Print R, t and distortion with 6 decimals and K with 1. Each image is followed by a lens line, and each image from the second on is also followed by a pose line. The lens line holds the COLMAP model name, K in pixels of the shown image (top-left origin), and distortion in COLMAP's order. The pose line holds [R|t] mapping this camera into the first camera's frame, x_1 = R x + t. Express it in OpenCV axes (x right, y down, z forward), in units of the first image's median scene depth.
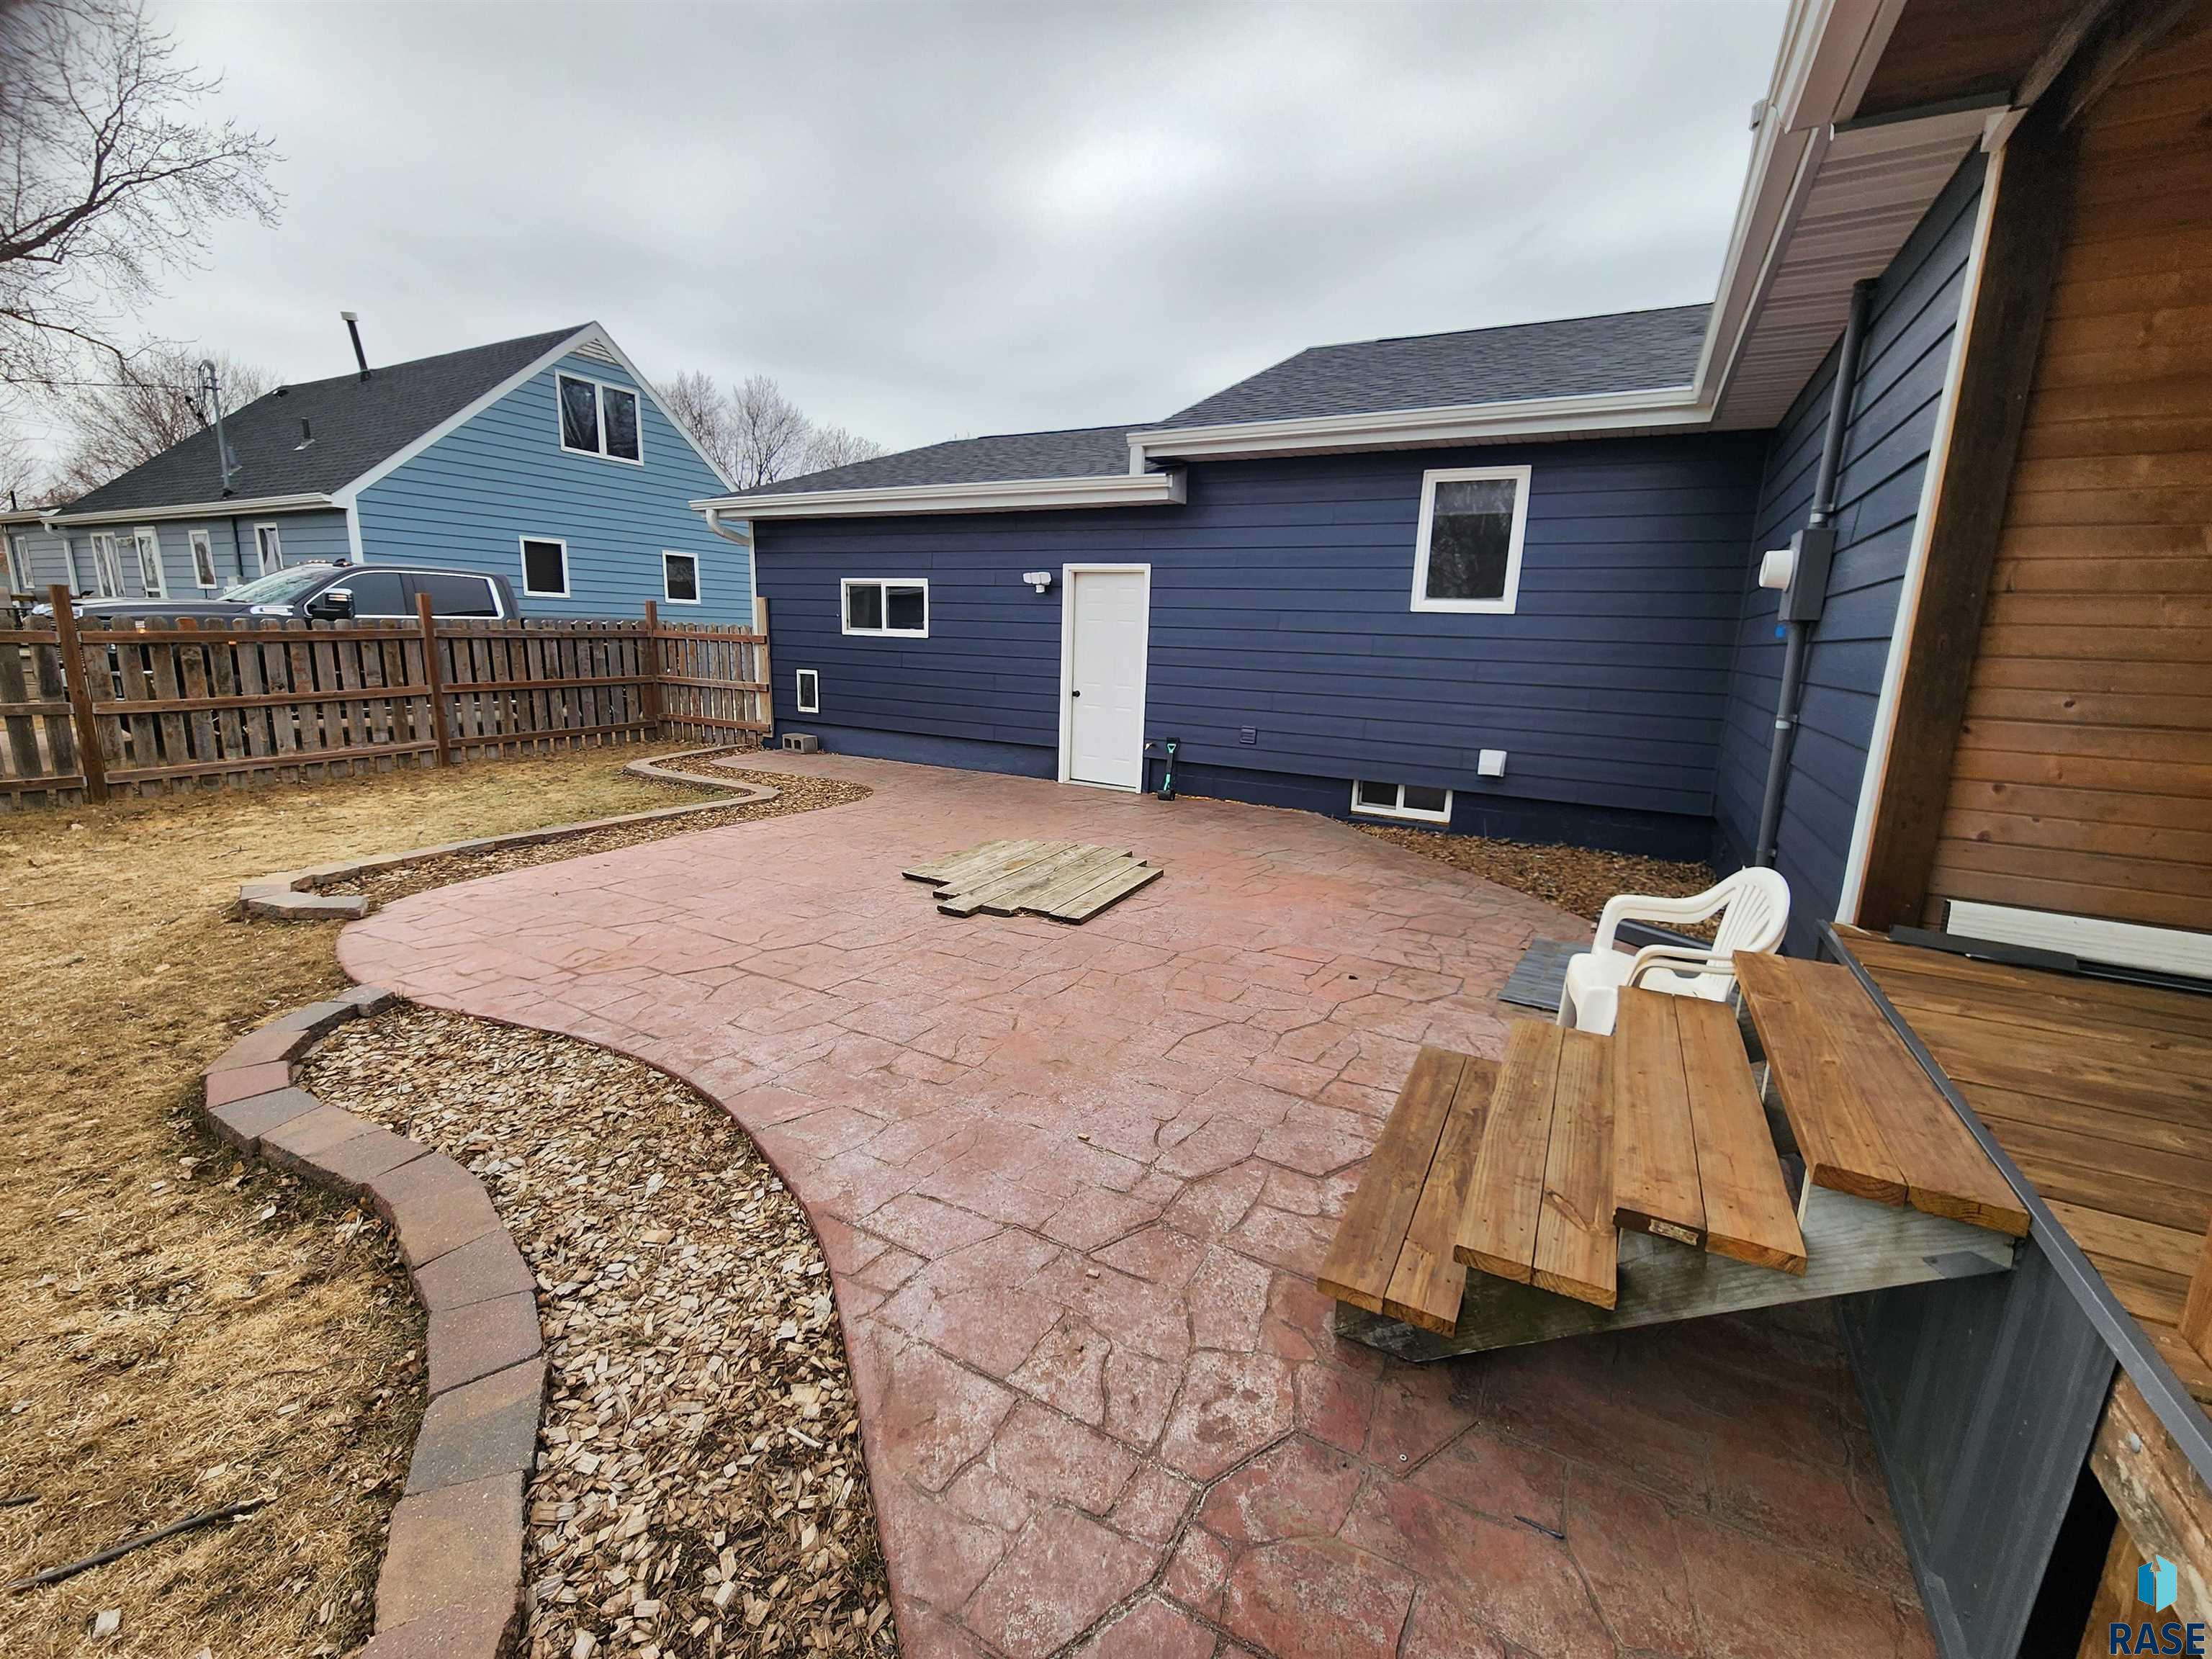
lens RADIAL K [[911.2, 0, 1109.6], [0, 911.2, 841.1], [0, 0, 1]] dist [-0.002797, -0.000972]
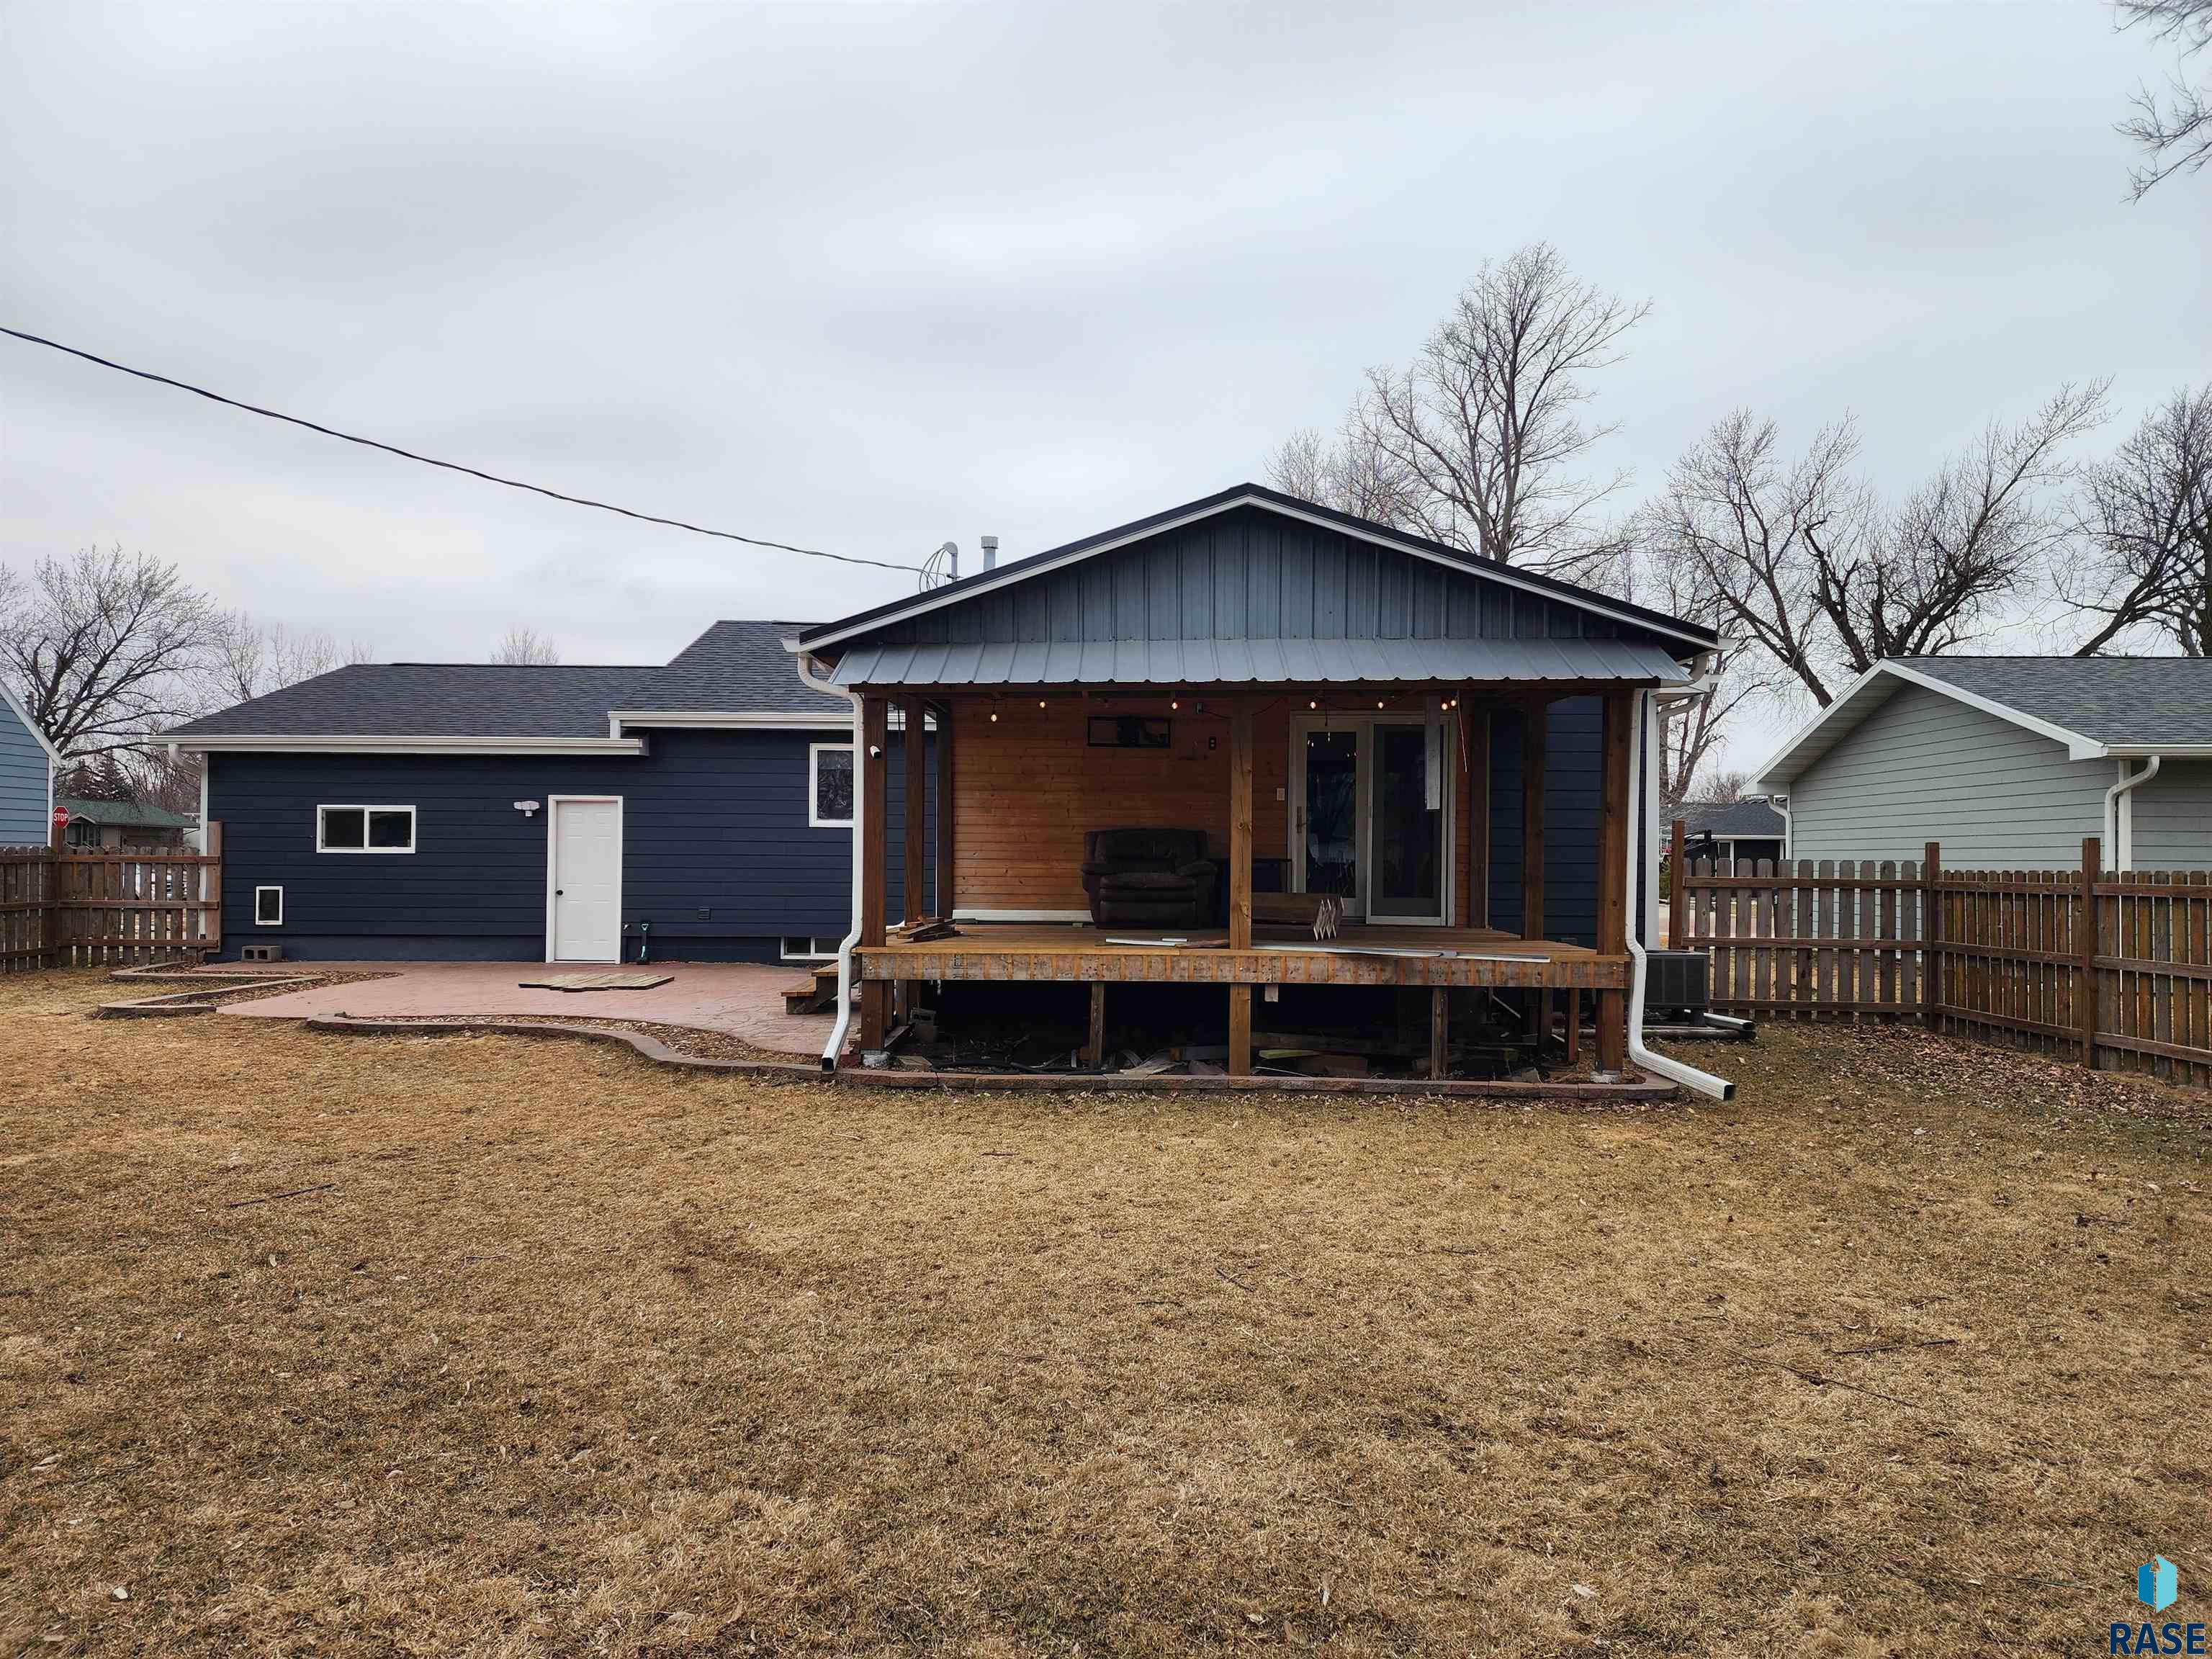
lens RADIAL K [[1464.9, 0, 1111.0], [0, 1464.9, 836.7], [0, 0, 1]] dist [0.011059, 0.001998]
pose [[0.878633, -0.021222, 0.477026, -0.330386], [0.129126, 0.972351, -0.194579, 0.257339], [-0.459708, 0.232560, 0.857079, -1.114799]]
